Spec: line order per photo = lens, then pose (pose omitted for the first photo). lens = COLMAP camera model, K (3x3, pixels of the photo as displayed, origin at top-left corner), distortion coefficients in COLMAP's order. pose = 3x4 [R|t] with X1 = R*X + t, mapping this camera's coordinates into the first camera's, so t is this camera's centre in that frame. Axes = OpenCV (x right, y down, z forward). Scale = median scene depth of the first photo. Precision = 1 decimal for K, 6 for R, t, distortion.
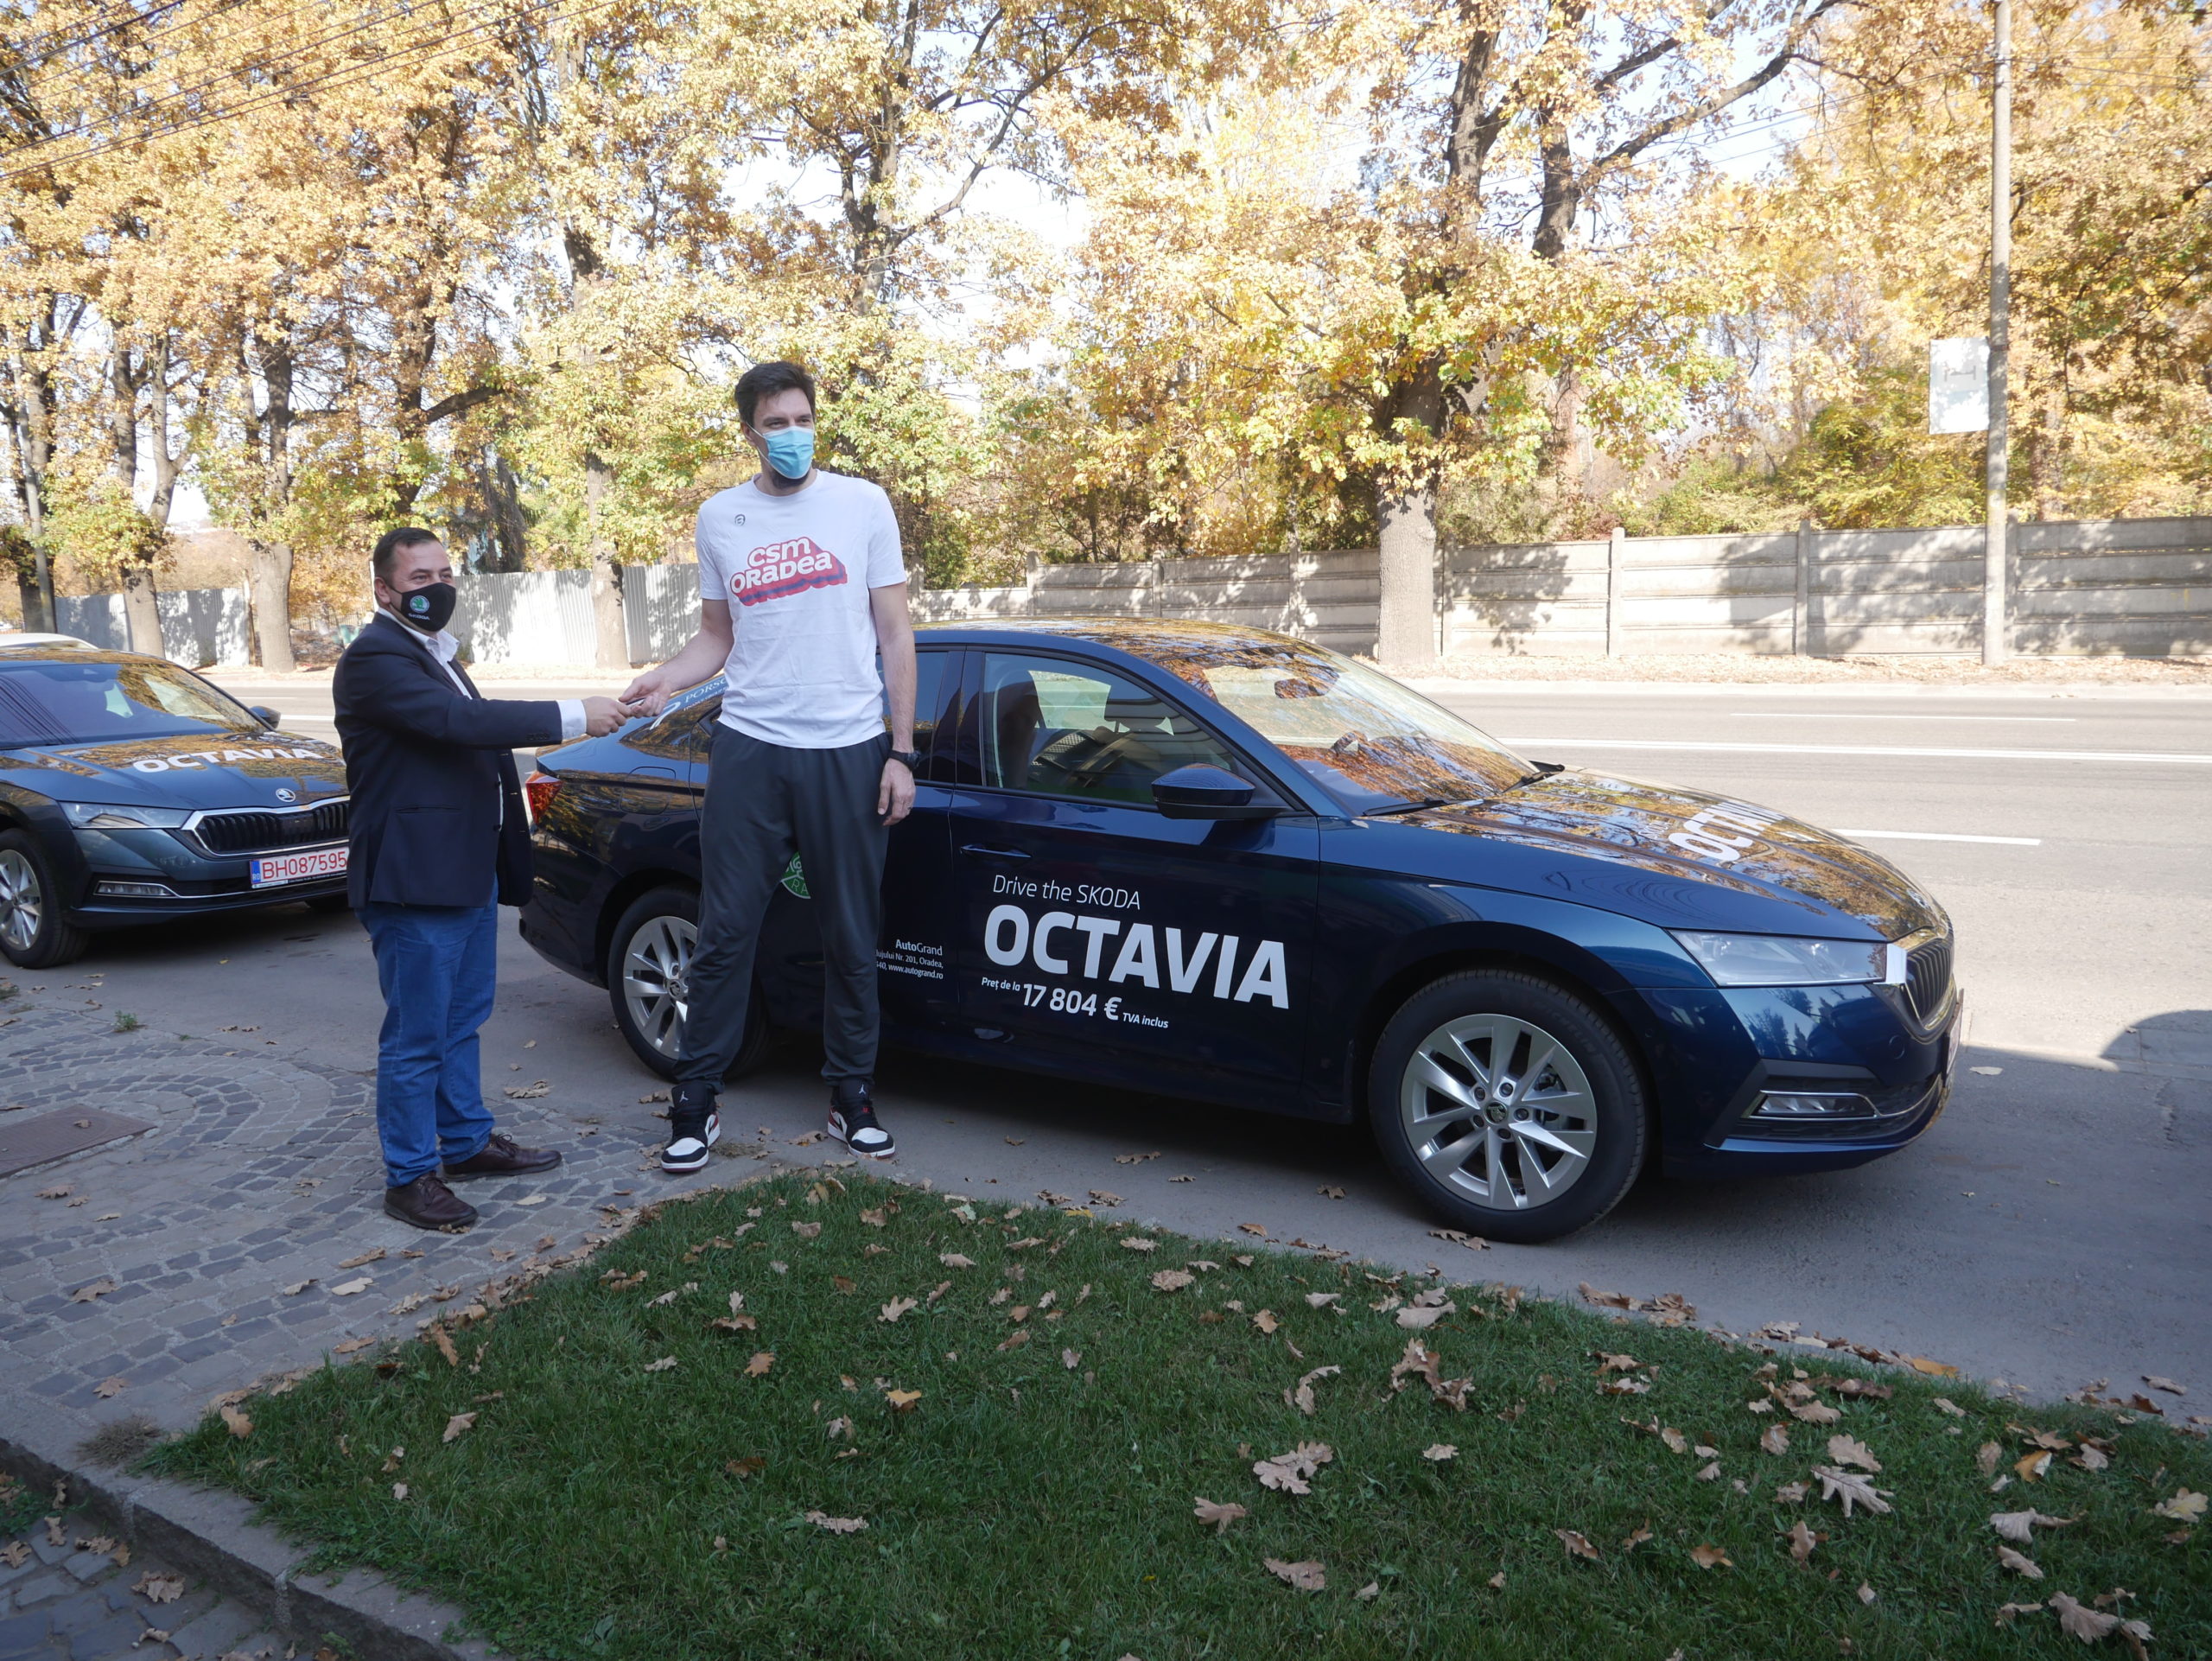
lens RADIAL K [[1631.6, 0, 1106.0], [0, 1631.6, 830.5], [0, 0, 1]] dist [-0.055338, 0.028368]
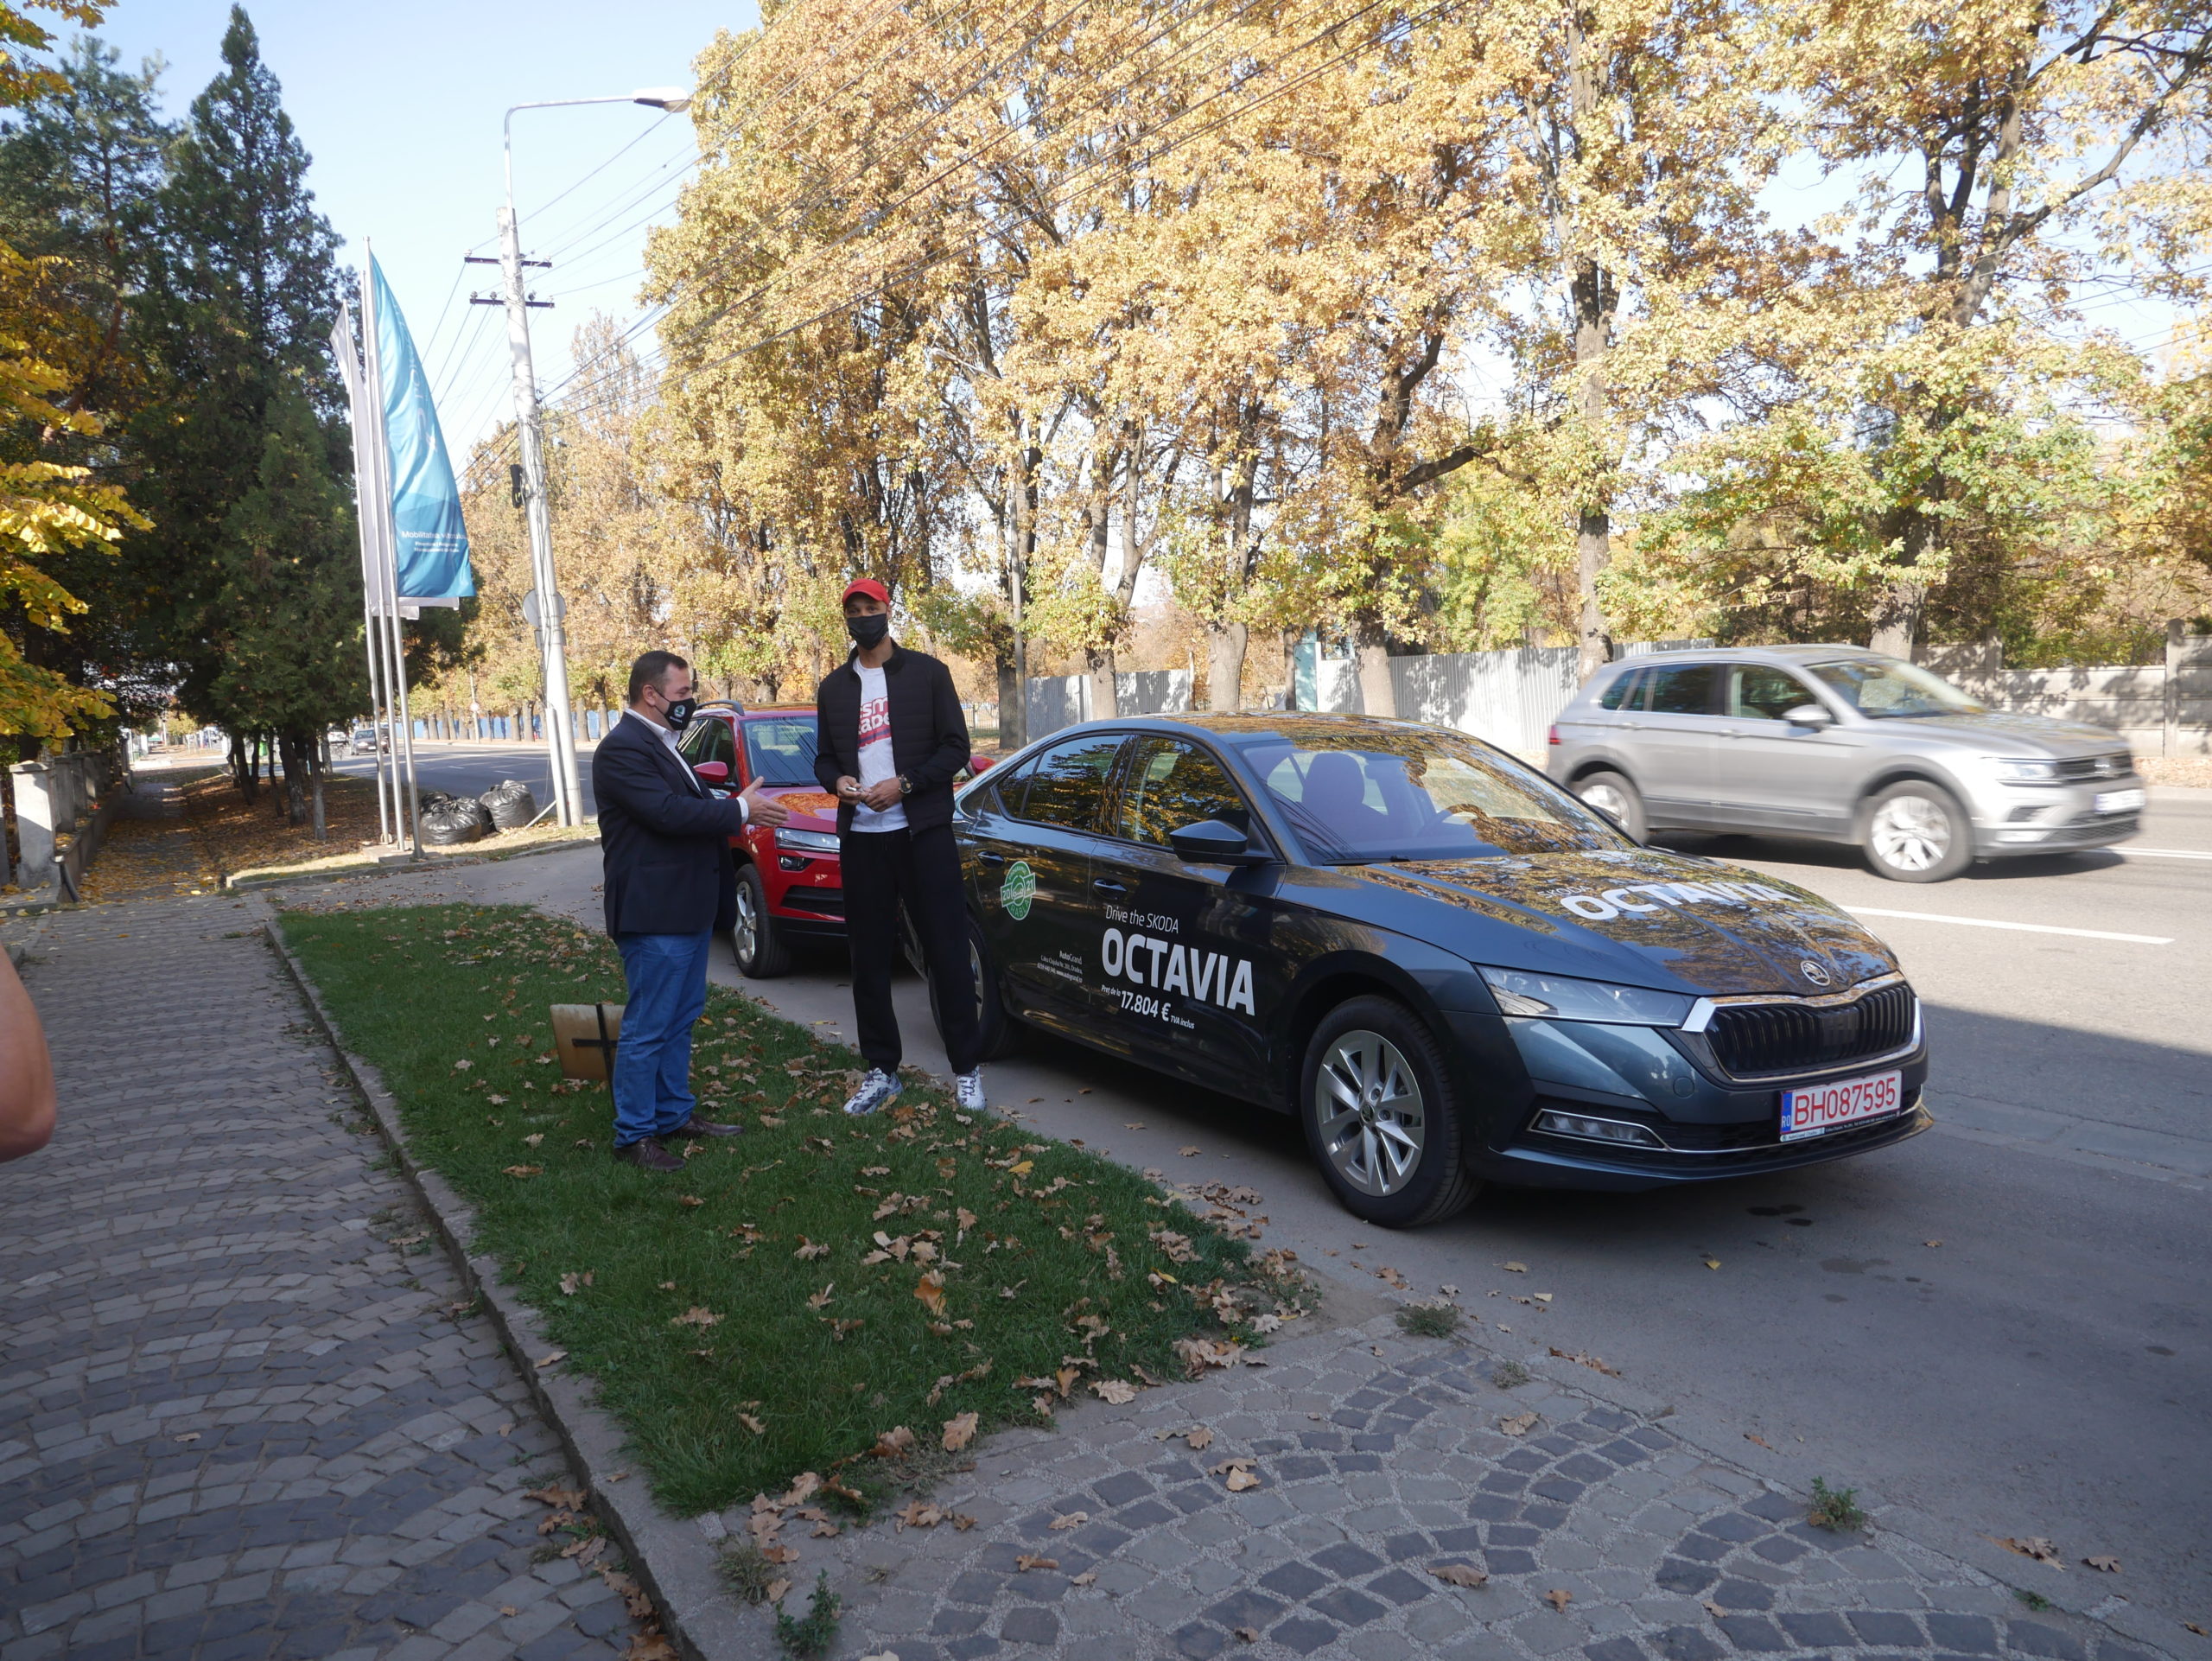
lens RADIAL K [[1637.4, 0, 1096.0], [0, 1637.4, 833.0], [0, 0, 1]] dist [-0.042871, 0.017994]
pose [[0.876319, 0.042162, -0.479883, -0.122124], [-0.067818, 0.997039, -0.036244, -0.008840], [0.476934, 0.064306, 0.876584, 0.100005]]
